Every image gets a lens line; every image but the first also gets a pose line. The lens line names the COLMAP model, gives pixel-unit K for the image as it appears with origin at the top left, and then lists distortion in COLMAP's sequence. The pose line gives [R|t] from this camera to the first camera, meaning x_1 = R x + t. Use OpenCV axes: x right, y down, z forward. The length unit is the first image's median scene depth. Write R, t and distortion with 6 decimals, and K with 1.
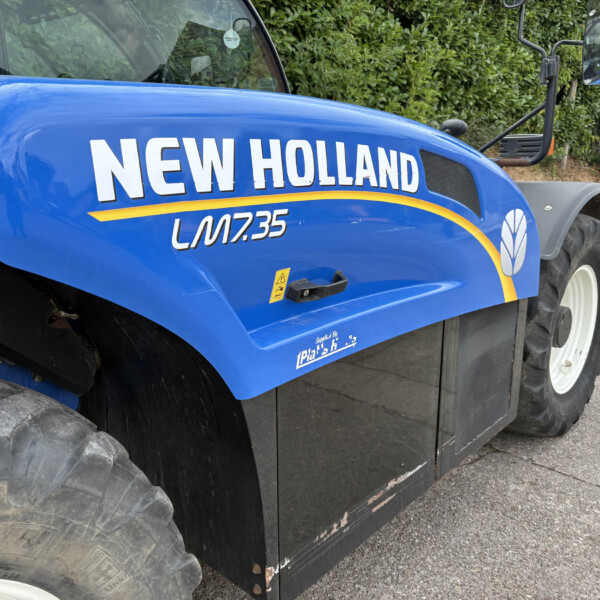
lens RADIAL K [[608.9, 0, 295.9], [0, 608.9, 304.4], [0, 0, 1]] dist [0.025440, 0.000000]
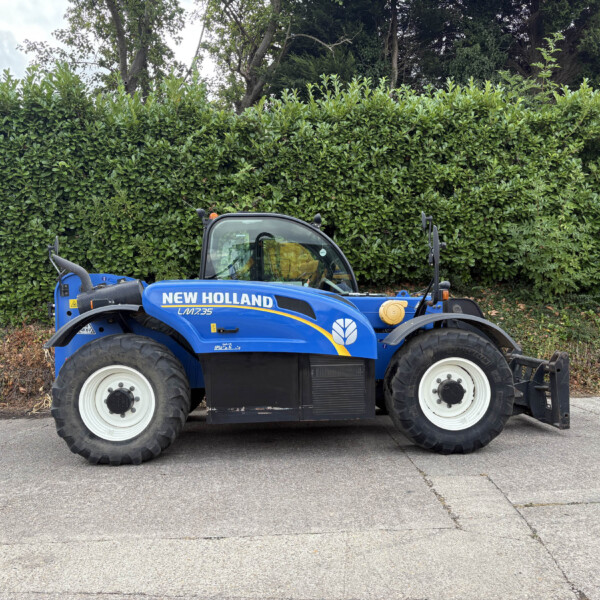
lens RADIAL K [[608.9, 0, 301.5], [0, 608.9, 299.3], [0, 0, 1]] dist [0.025440, 0.000000]
pose [[0.718363, 0.004204, -0.695656, 0.652386], [-0.176703, 0.968288, -0.176620, 0.080514], [0.672852, 0.249802, 0.696325, -0.295776]]
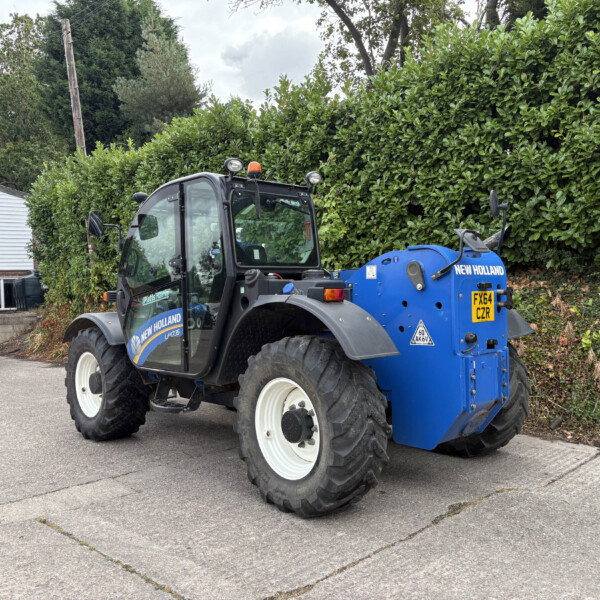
lens RADIAL K [[608.9, 0, 293.5], [0, 608.9, 296.4], [0, 0, 1]] dist [0.025440, 0.000000]
pose [[-0.061009, 0.027839, -0.997749, 0.971657], [-0.234225, 0.971300, 0.041423, -0.169849], [0.970266, 0.236225, -0.052737, 0.586316]]
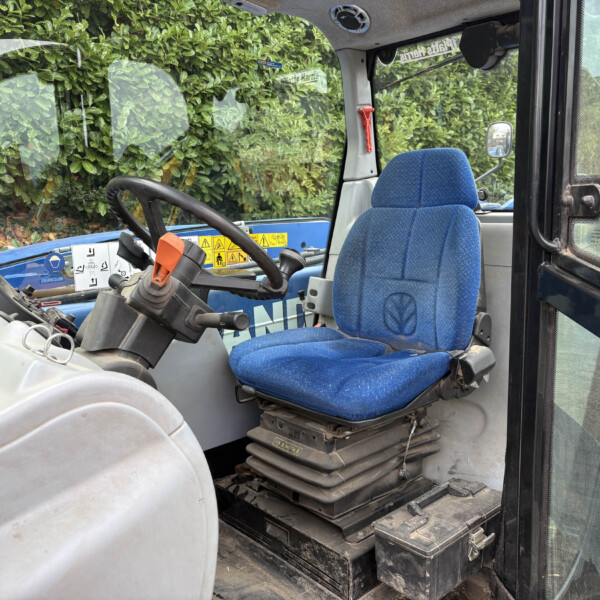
lens RADIAL K [[608.9, 0, 303.1], [0, 608.9, 298.5], [0, 0, 1]] dist [0.025440, 0.000000]
pose [[0.996560, 0.011454, -0.082081, 0.184833], [-0.019692, 0.994765, -0.100273, -0.102695], [0.080502, 0.101544, 0.991569, 0.228608]]
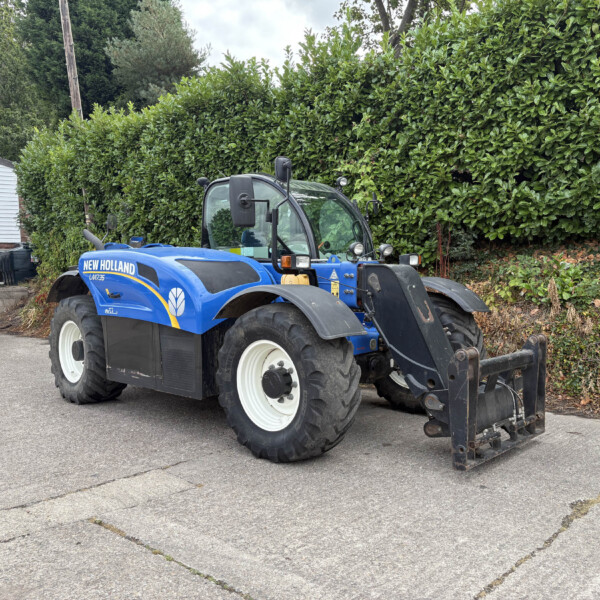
lens RADIAL K [[608.9, 0, 295.4], [0, 608.9, 300.7], [0, 0, 1]] dist [0.025440, 0.000000]
pose [[-0.026025, 0.068084, -0.997340, 0.880816], [-0.245404, 0.966714, 0.072397, -0.127567], [0.969071, 0.246635, -0.008450, 0.483579]]
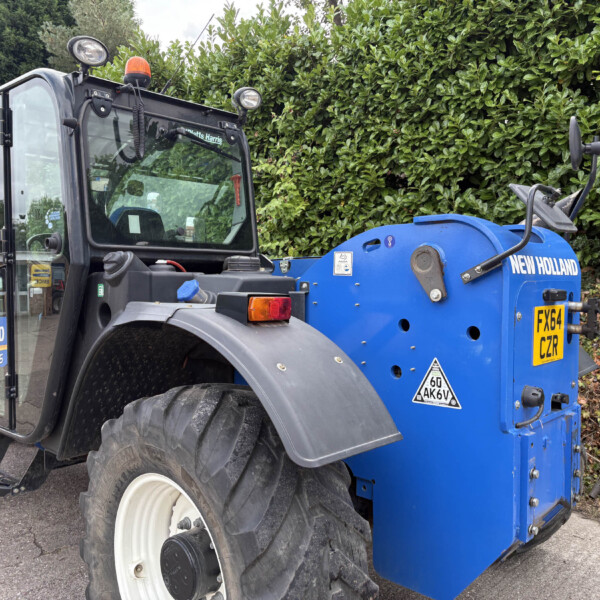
lens RADIAL K [[608.9, 0, 297.9], [0, 608.9, 303.7], [0, 0, 1]] dist [0.025440, 0.000000]
pose [[0.011612, 0.061977, -0.998010, 0.658907], [-0.262135, 0.963360, 0.056776, -0.178644], [0.964961, 0.260954, 0.027433, 0.597850]]
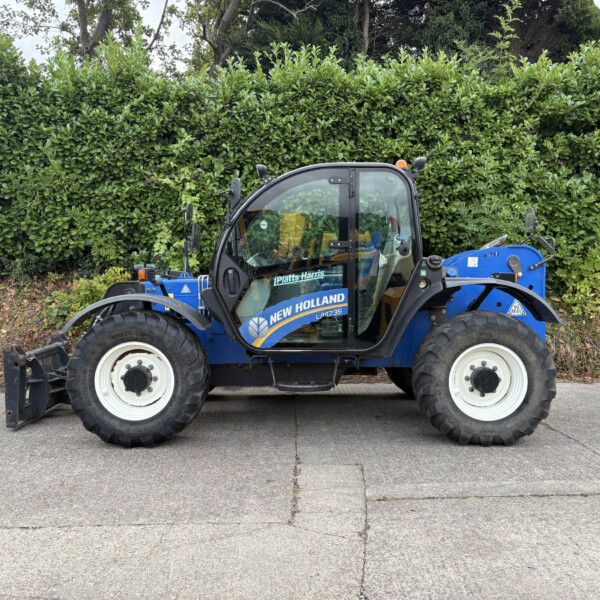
lens RADIAL K [[608.9, 0, 301.6], [0, 608.9, 300.1], [0, 0, 1]] dist [0.025440, 0.000000]
pose [[0.704777, 0.050274, -0.707645, 0.745437], [-0.199984, 0.971112, -0.130182, 0.035940], [0.680658, 0.233267, 0.694472, -0.163404]]
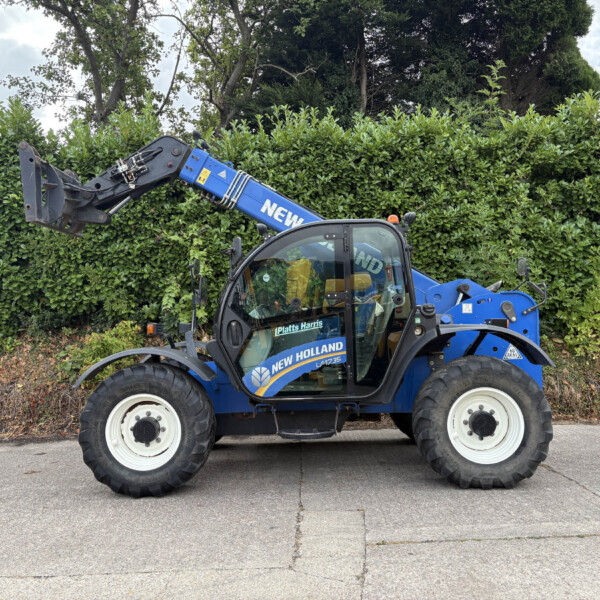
lens RADIAL K [[608.9, 0, 298.9], [0, 608.9, 292.8], [0, 0, 1]] dist [0.025440, 0.000000]
pose [[0.687485, -0.030386, -0.725563, 0.786002], [-0.178735, 0.961309, -0.209614, 0.032866], [0.703860, 0.273790, 0.655455, -0.180541]]
